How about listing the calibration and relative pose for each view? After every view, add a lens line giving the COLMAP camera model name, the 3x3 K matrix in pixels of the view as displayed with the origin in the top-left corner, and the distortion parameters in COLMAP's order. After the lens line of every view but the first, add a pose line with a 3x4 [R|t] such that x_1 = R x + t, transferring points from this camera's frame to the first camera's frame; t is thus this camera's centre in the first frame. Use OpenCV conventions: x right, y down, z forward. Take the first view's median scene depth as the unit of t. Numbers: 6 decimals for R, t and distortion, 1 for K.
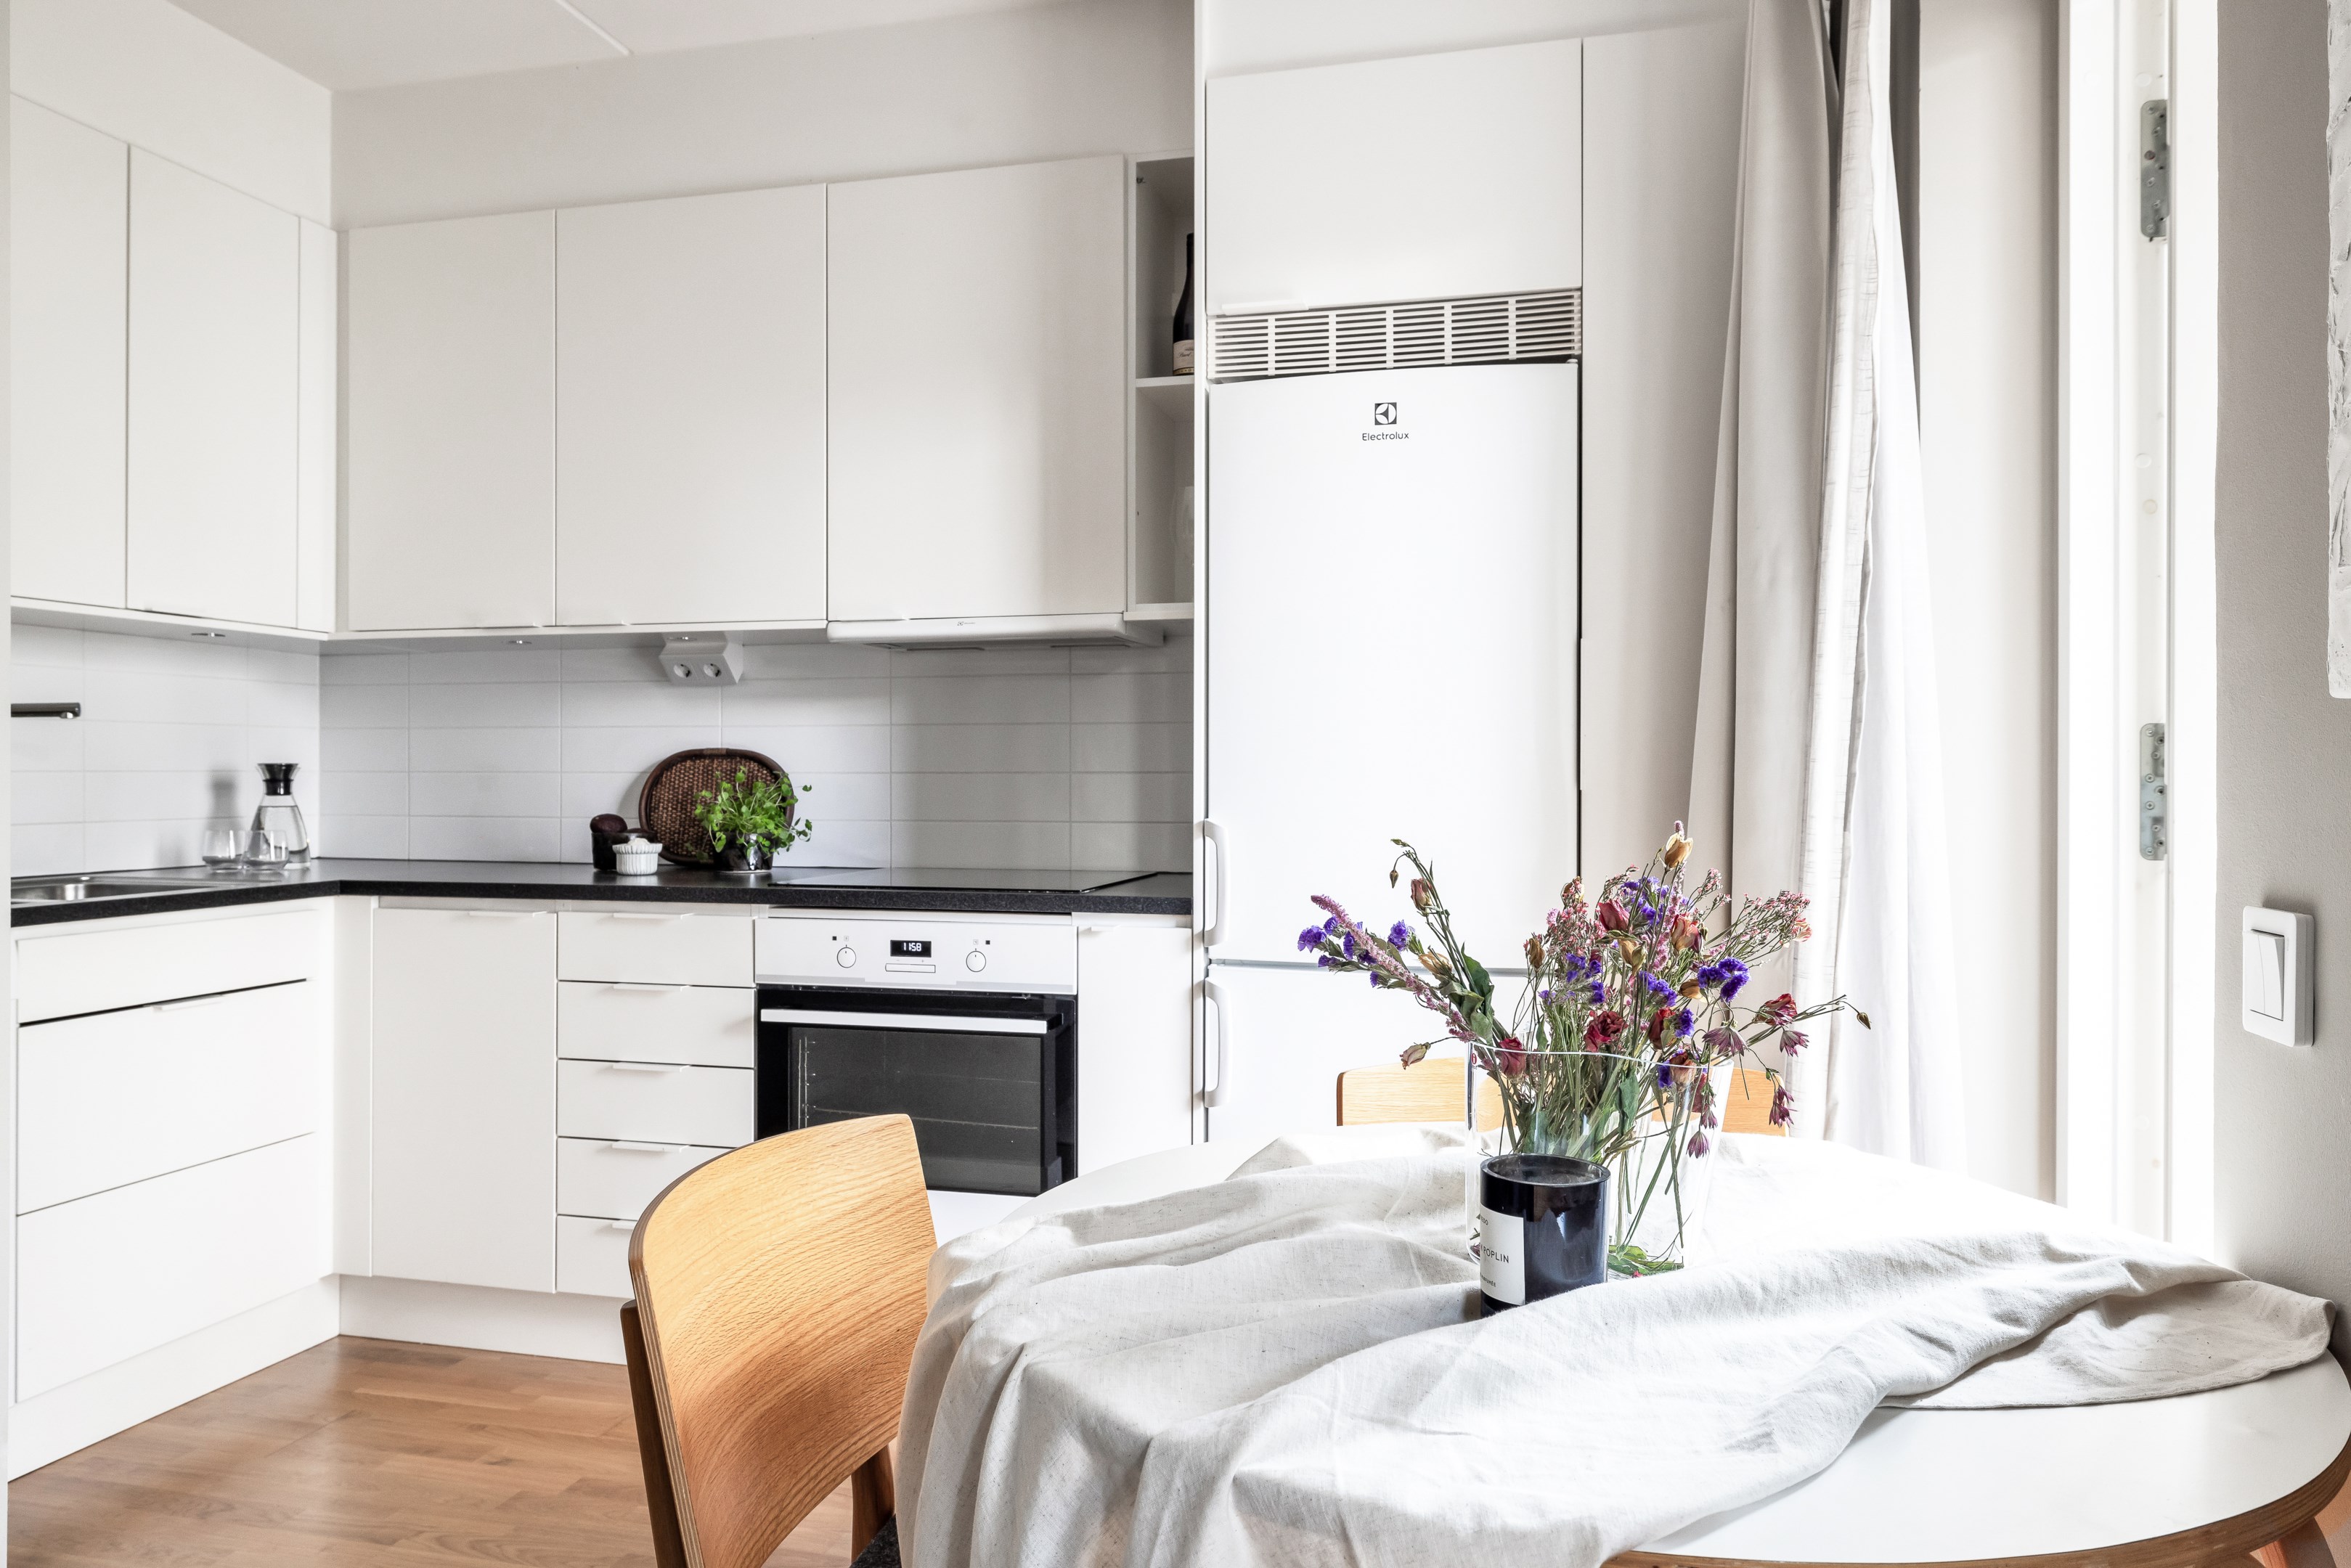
lens RADIAL K [[1601.1, 0, 1167.2], [0, 1601.1, 772.8], [0, 0, 1]] dist [0.004501, 0.002835]
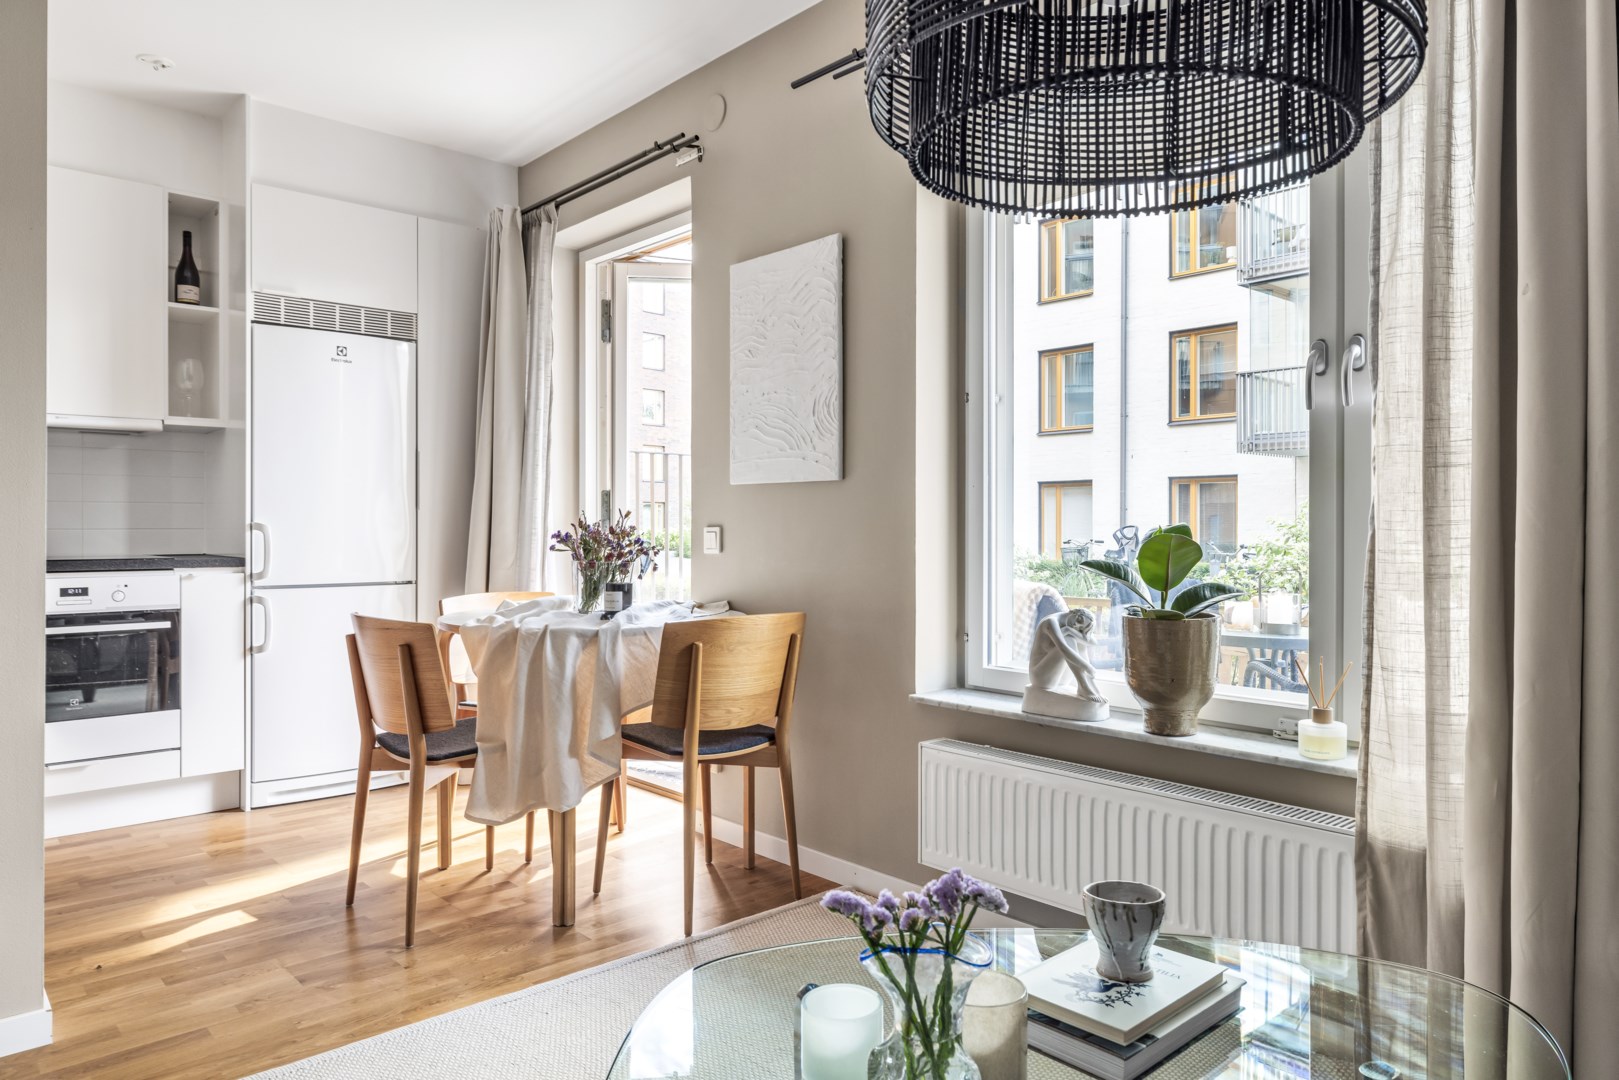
lens RADIAL K [[1028.3, 0, 811.5], [0, 1028.3, 529.3], [0, 0, 1]] dist [-0.005171, 0.003191]
pose [[0.542271, -0.002568, 0.840200, -0.645000], [-0.001470, 0.999991, 0.004005, 0.027692], [-0.840203, -0.003406, 0.542262, -0.346836]]
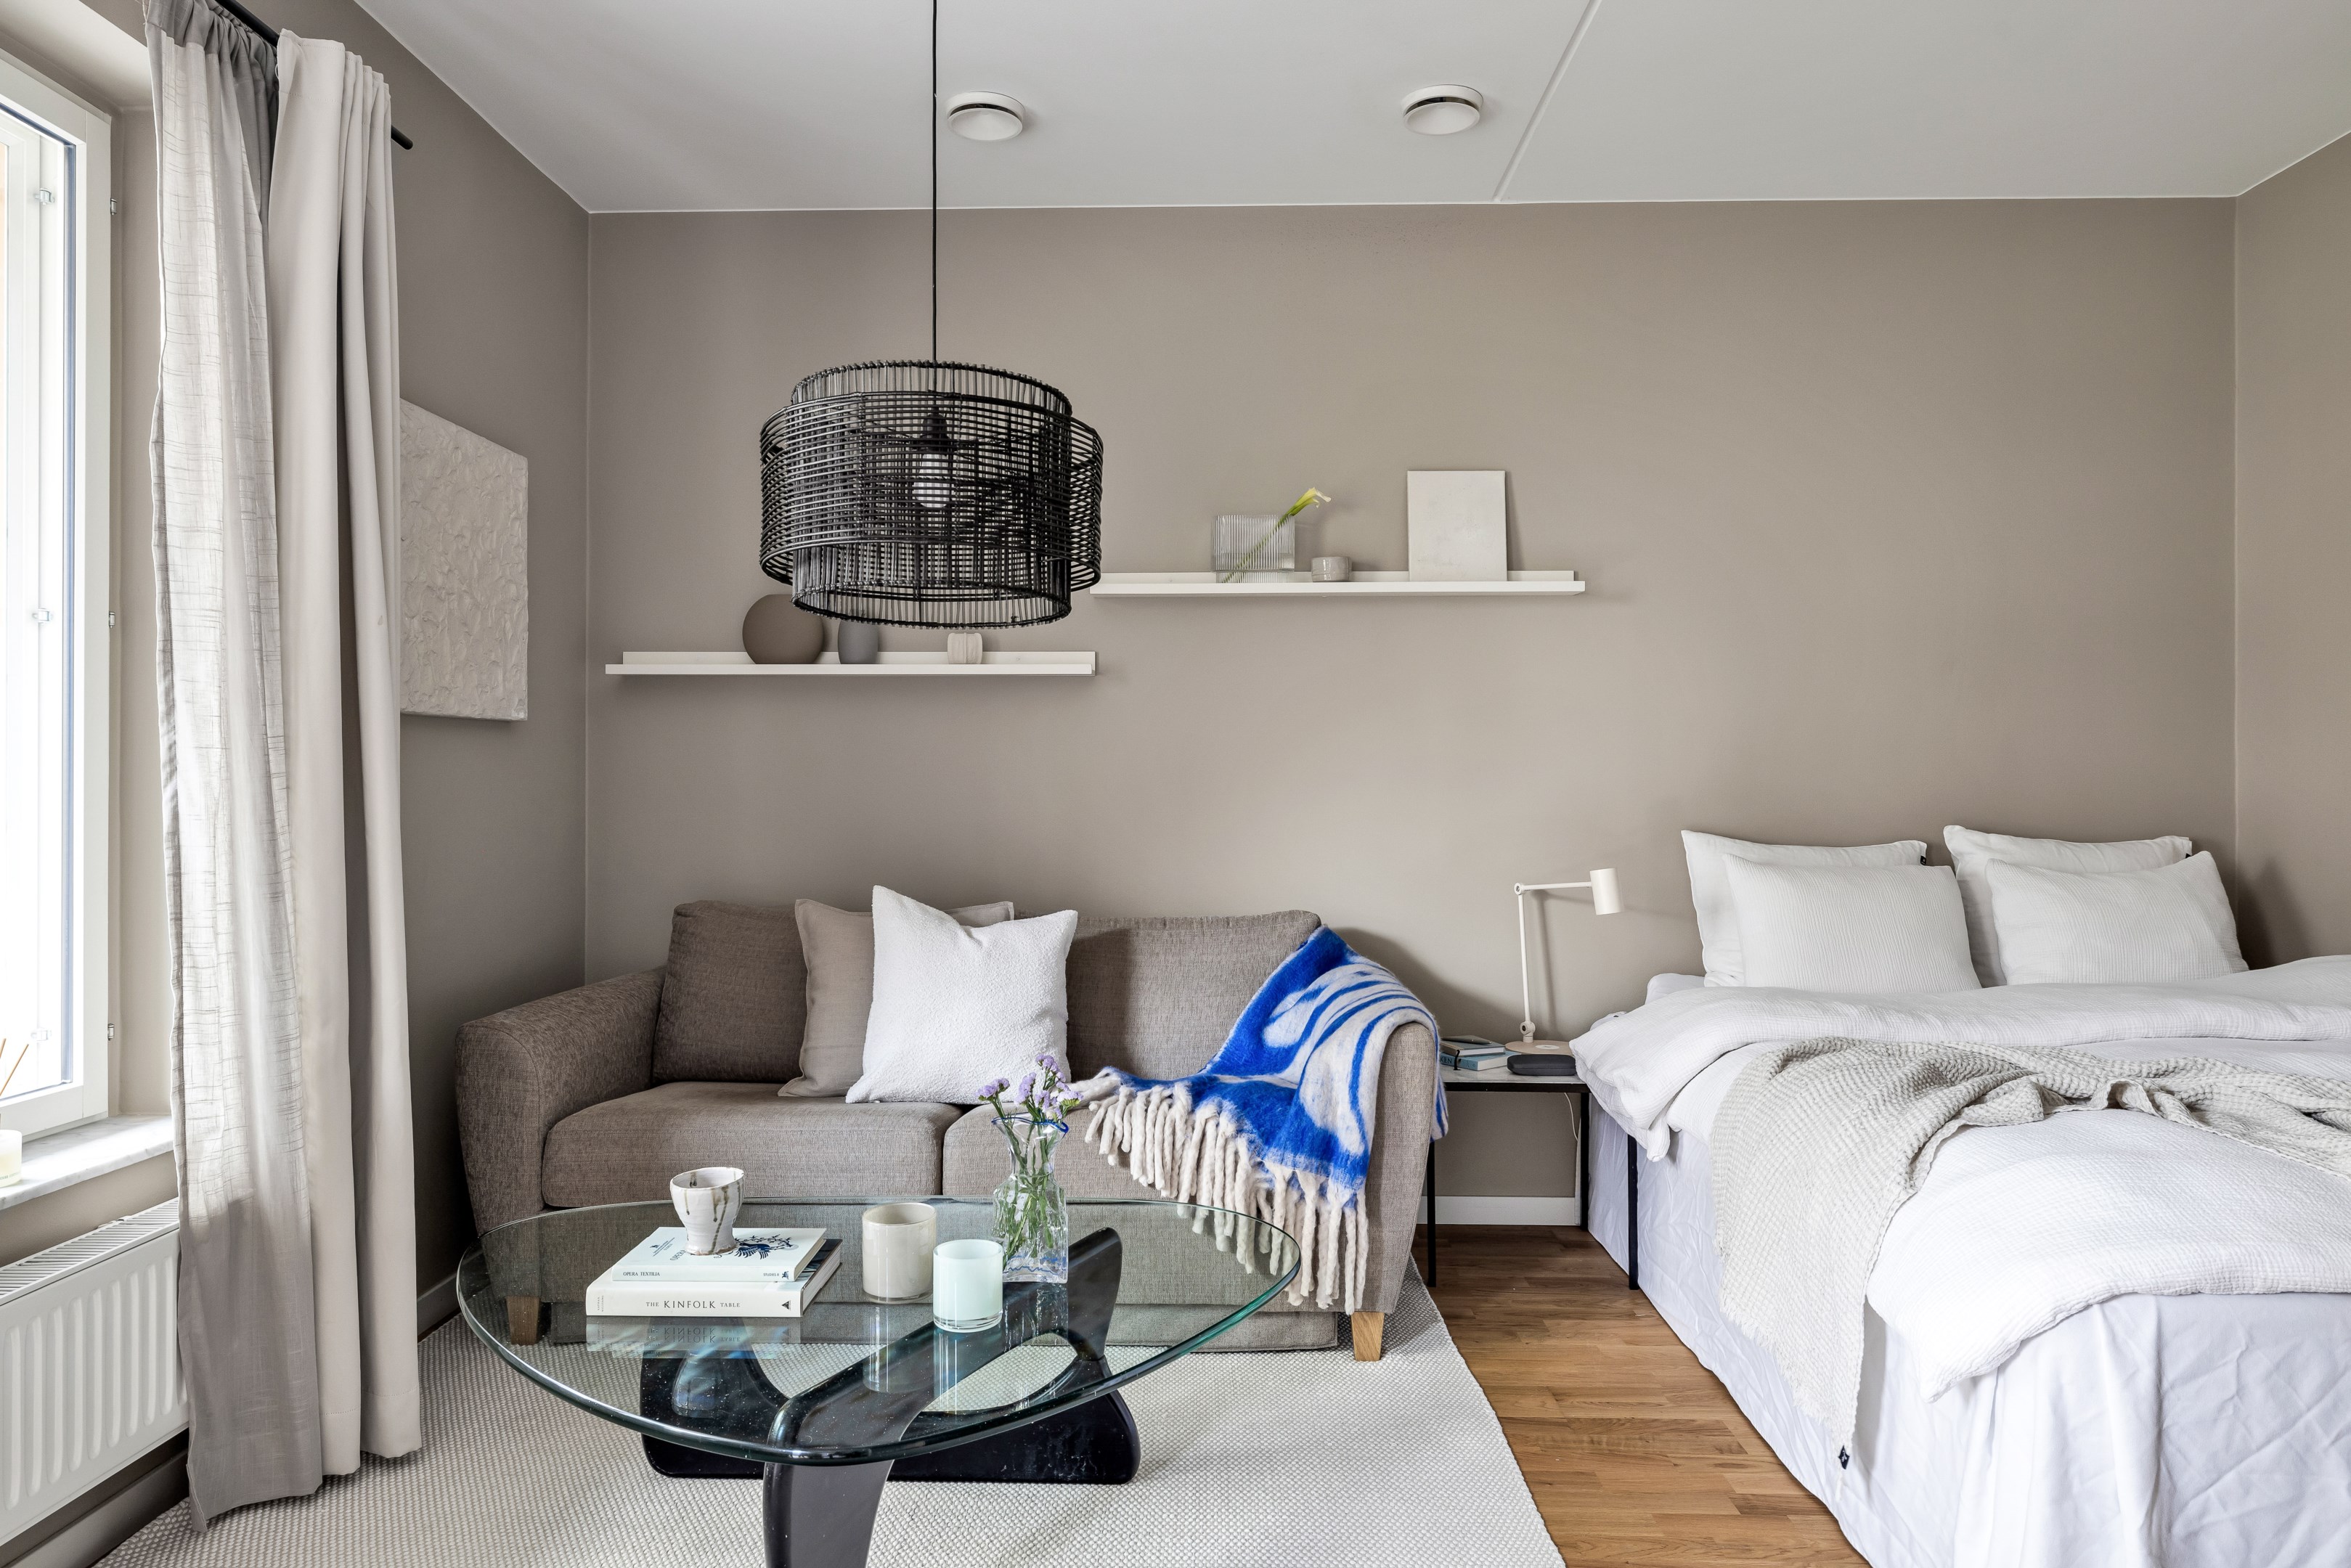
lens RADIAL K [[1472.4, 0, 1167.8], [0, 1472.4, 786.9], [0, 0, 1]] dist [-0.002161, -0.001744]
pose [[-0.974425, -0.001118, -0.224709, -0.264229], [-0.001067, 0.999999, -0.000351, 0.000696], [0.224709, -0.000102, -0.974426, 0.500414]]
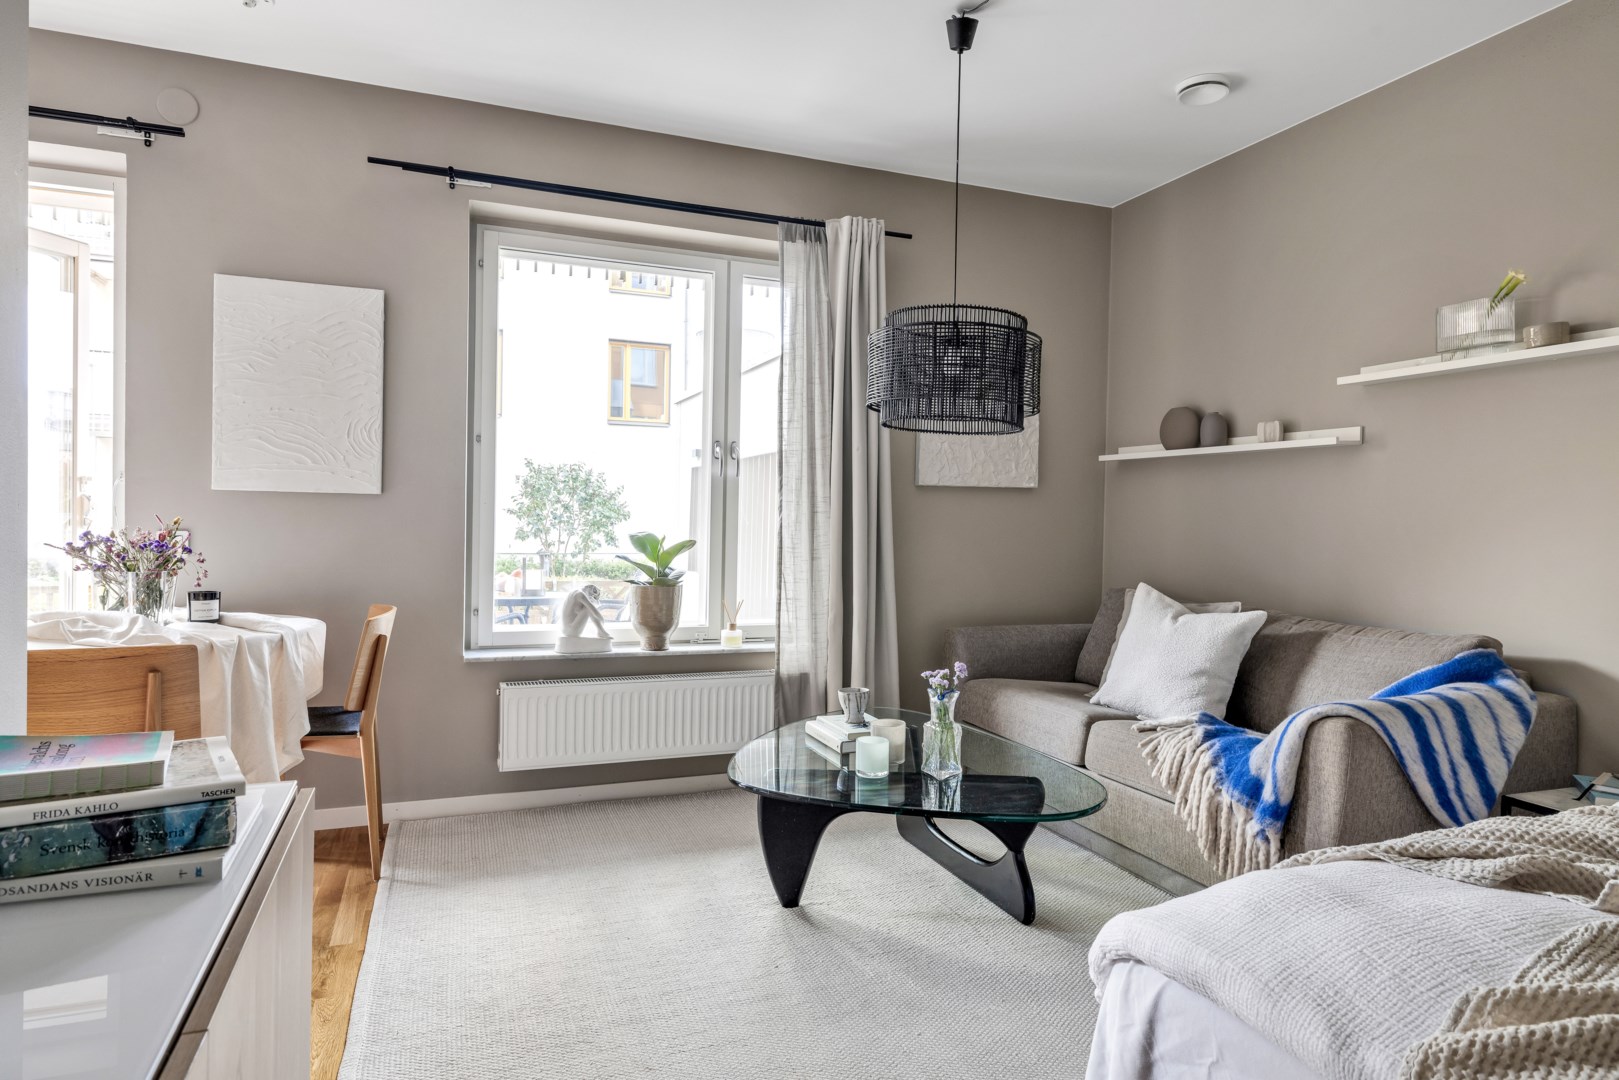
lens RADIAL K [[931.7, 0, 806.3], [0, 931.7, 532.6], [0, 0, 1]] dist [0.005805, -0.002150]
pose [[-0.589474, -0.026162, 0.807364, -0.972594], [-0.020018, 0.999642, 0.017777, 0.000192], [-0.807539, -0.005683, -0.589786, 0.402522]]
